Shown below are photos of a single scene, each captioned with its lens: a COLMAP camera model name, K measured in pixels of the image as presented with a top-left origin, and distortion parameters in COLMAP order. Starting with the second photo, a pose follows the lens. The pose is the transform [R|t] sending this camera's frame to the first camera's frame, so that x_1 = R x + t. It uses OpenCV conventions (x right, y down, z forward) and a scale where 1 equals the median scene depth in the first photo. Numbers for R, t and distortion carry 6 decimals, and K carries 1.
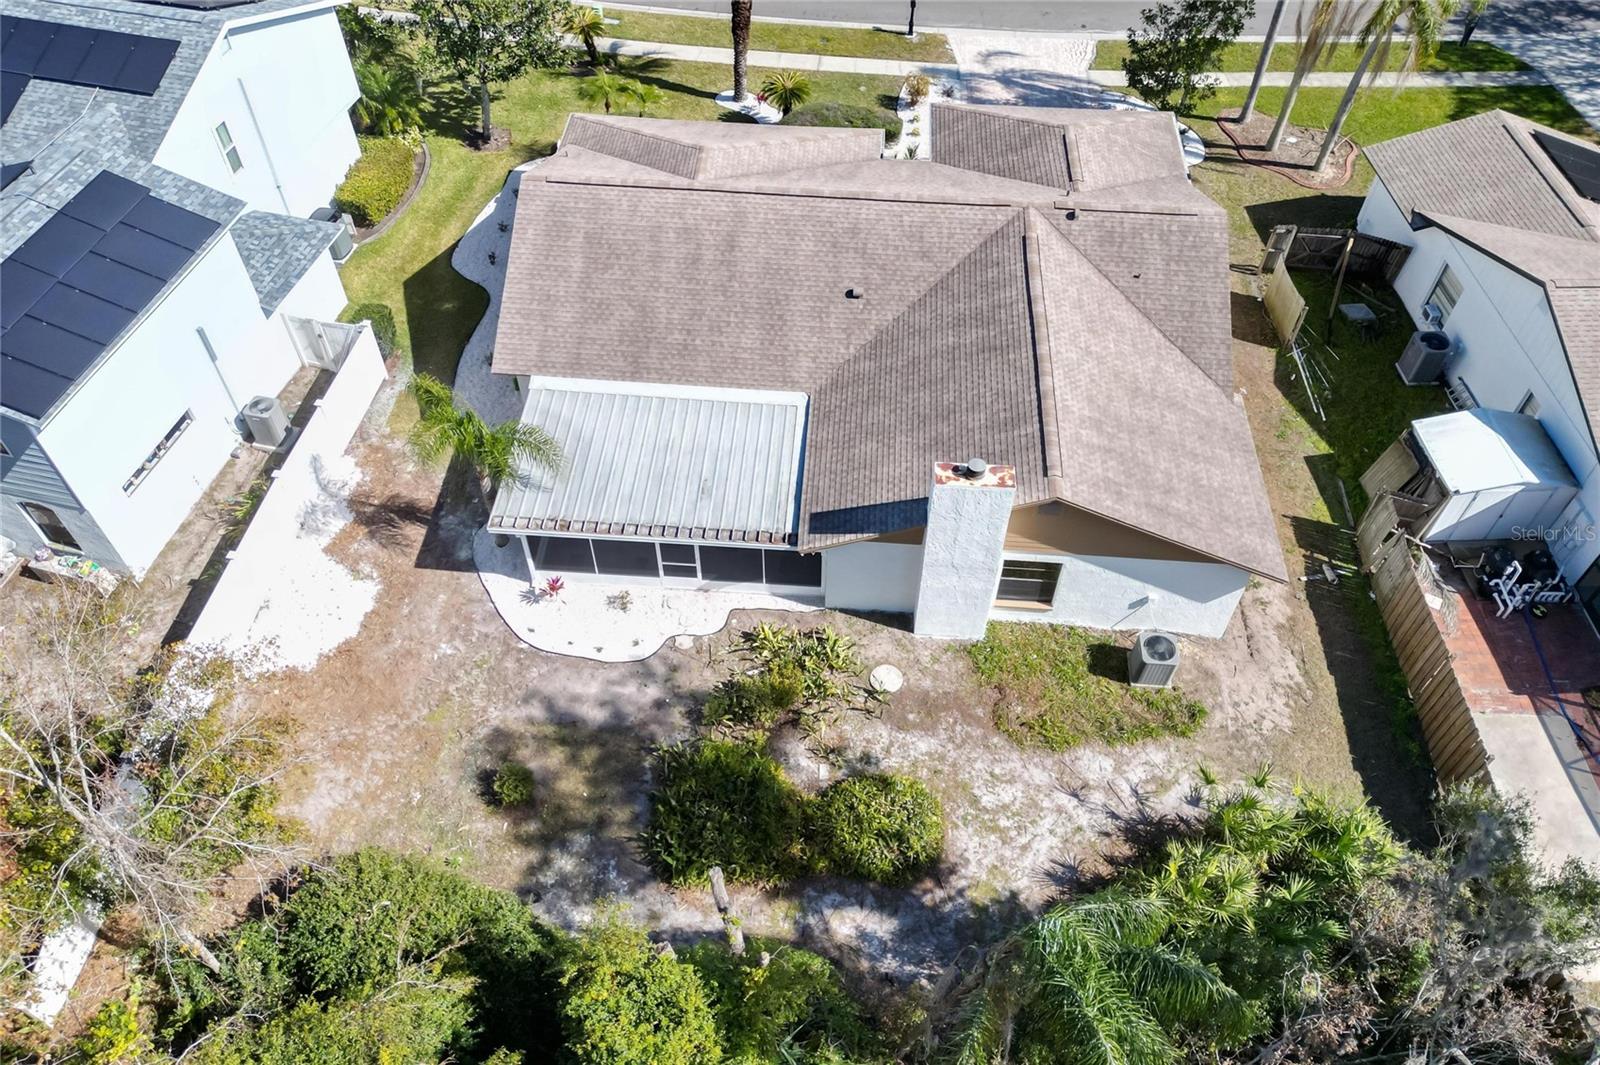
lens RADIAL K [[1175.9, 0, 813.9], [0, 1175.9, 531.1], [0, 0, 1]] dist [0.083272, -0.082234]
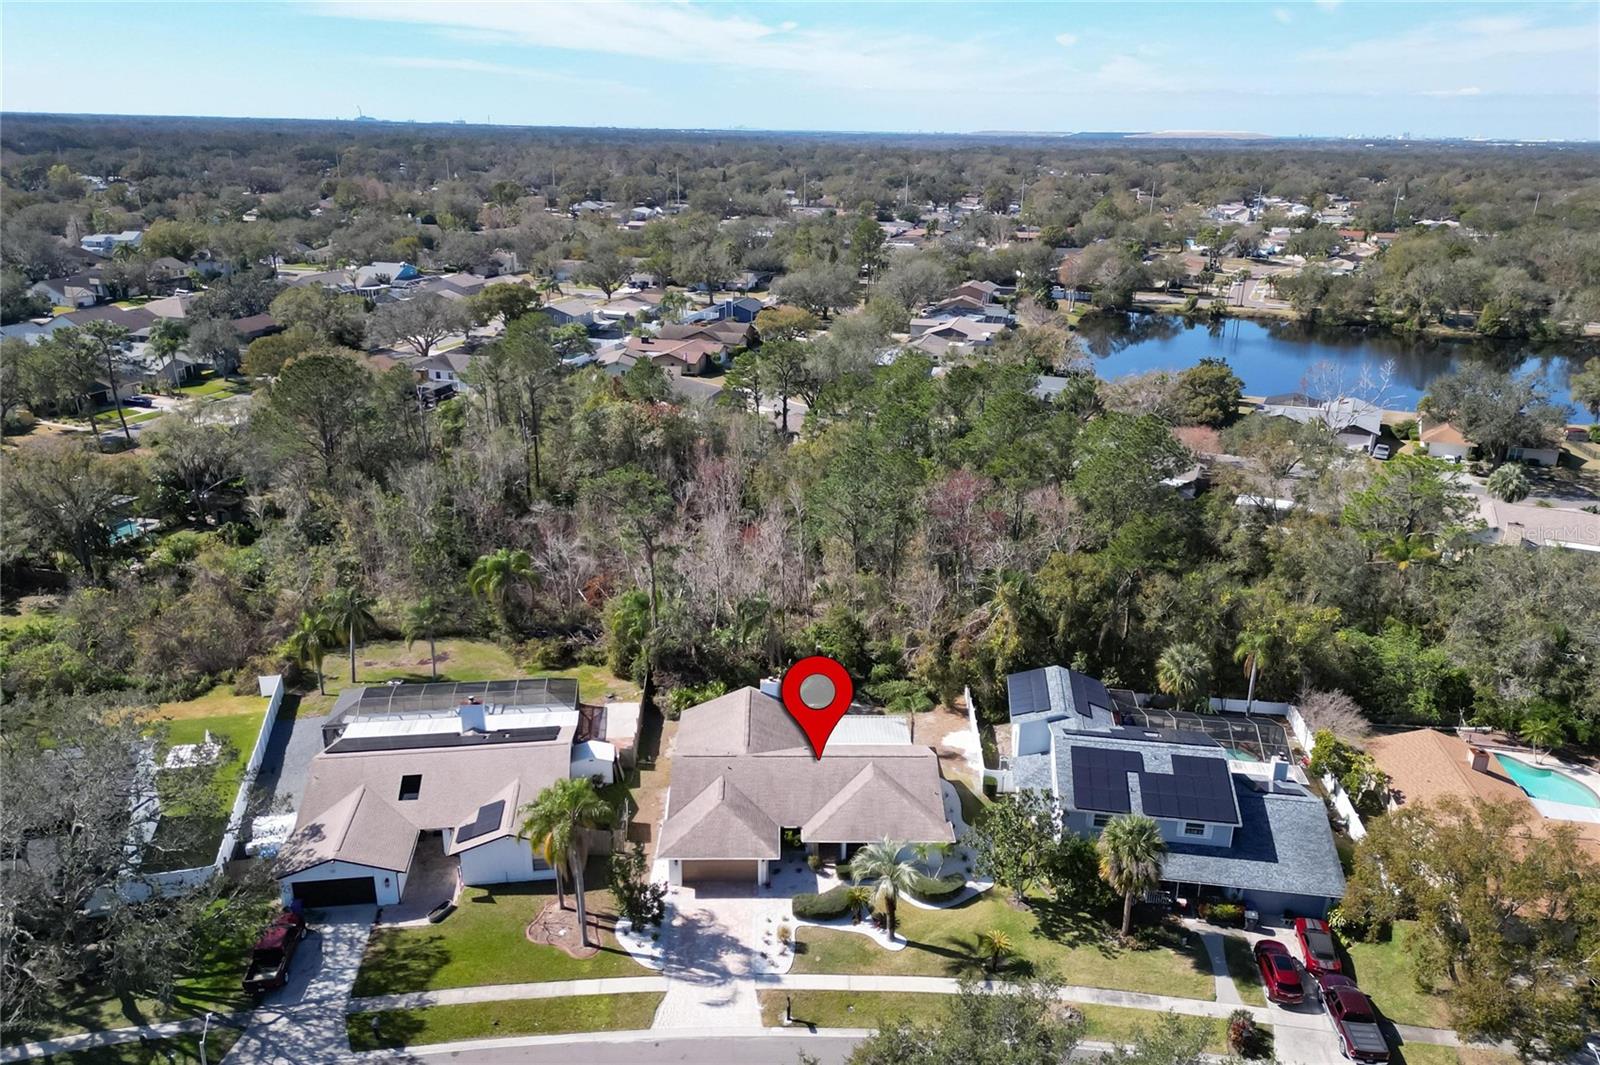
lens RADIAL K [[1165.6, 0, 806.7], [0, 1165.6, 533.8], [0, 0, 1]] dist [0.076940, -0.074156]
pose [[-0.995929, -0.000185, -0.090137, 0.308950], [-0.083807, 0.370047, 0.925225, -3.180120], [0.033184, 0.929013, -0.368557, 1.657733]]
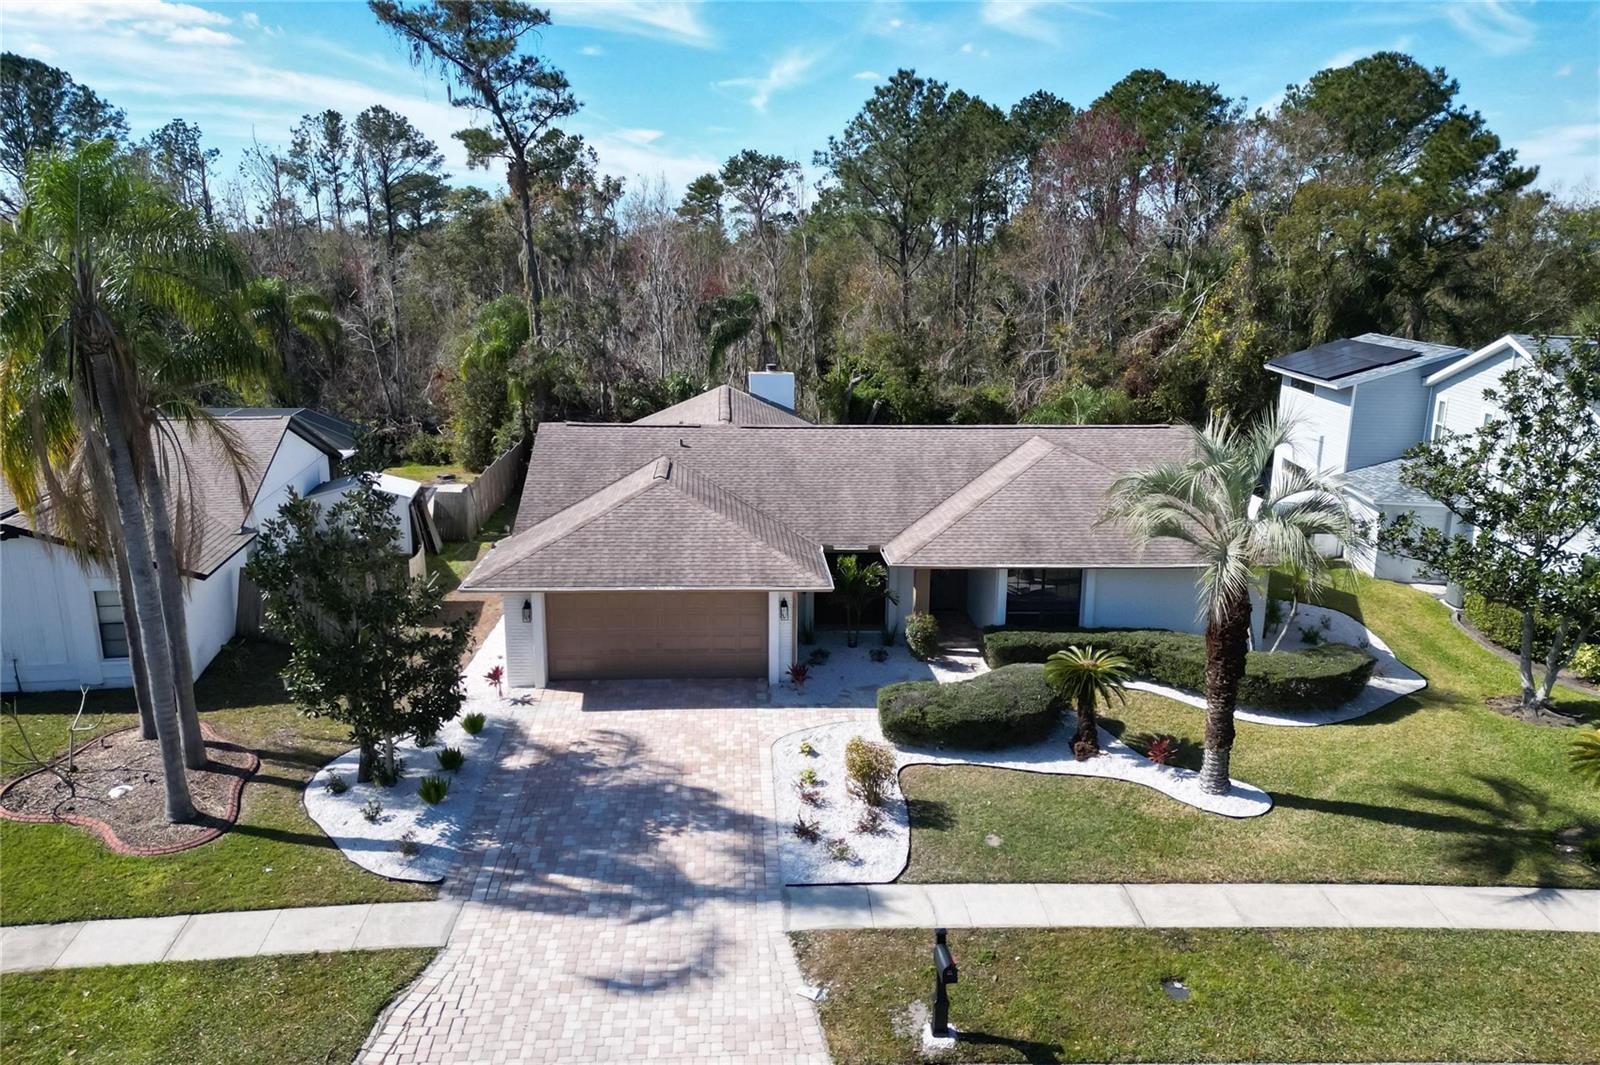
lens RADIAL K [[1165.6, 0, 806.7], [0, 1165.6, 533.8], [0, 0, 1]] dist [0.076940, -0.074156]
pose [[-0.991612, 0.000529, -0.129247, 0.267388], [-0.114137, 0.465639, 0.877584, -1.279970], [0.060646, 0.884975, -0.461673, 1.733969]]
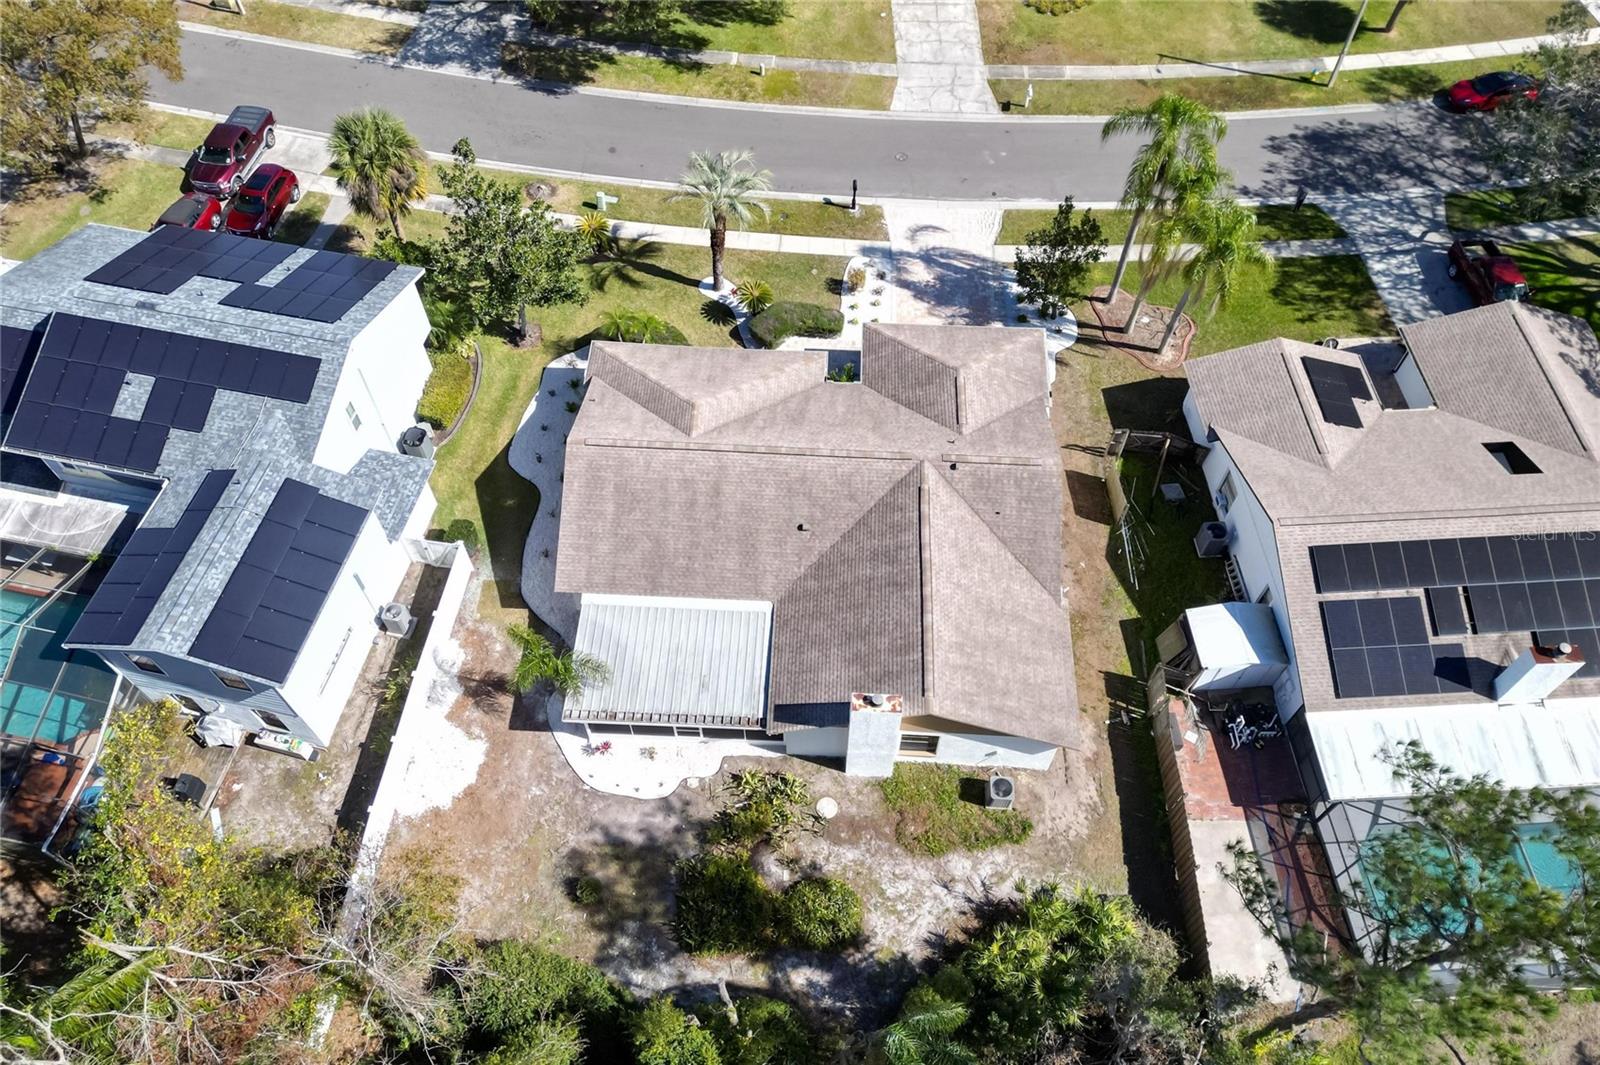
lens RADIAL K [[1186.1, 0, 813.5], [0, 1186.1, 528.9], [0, 0, 1]] dist [0.085445, -0.099380]
pose [[0.999757, -0.018331, 0.012280, 0.030428], [0.016717, 0.992552, 0.120671, -0.398786], [-0.014400, -0.120436, 0.992617, -0.464545]]
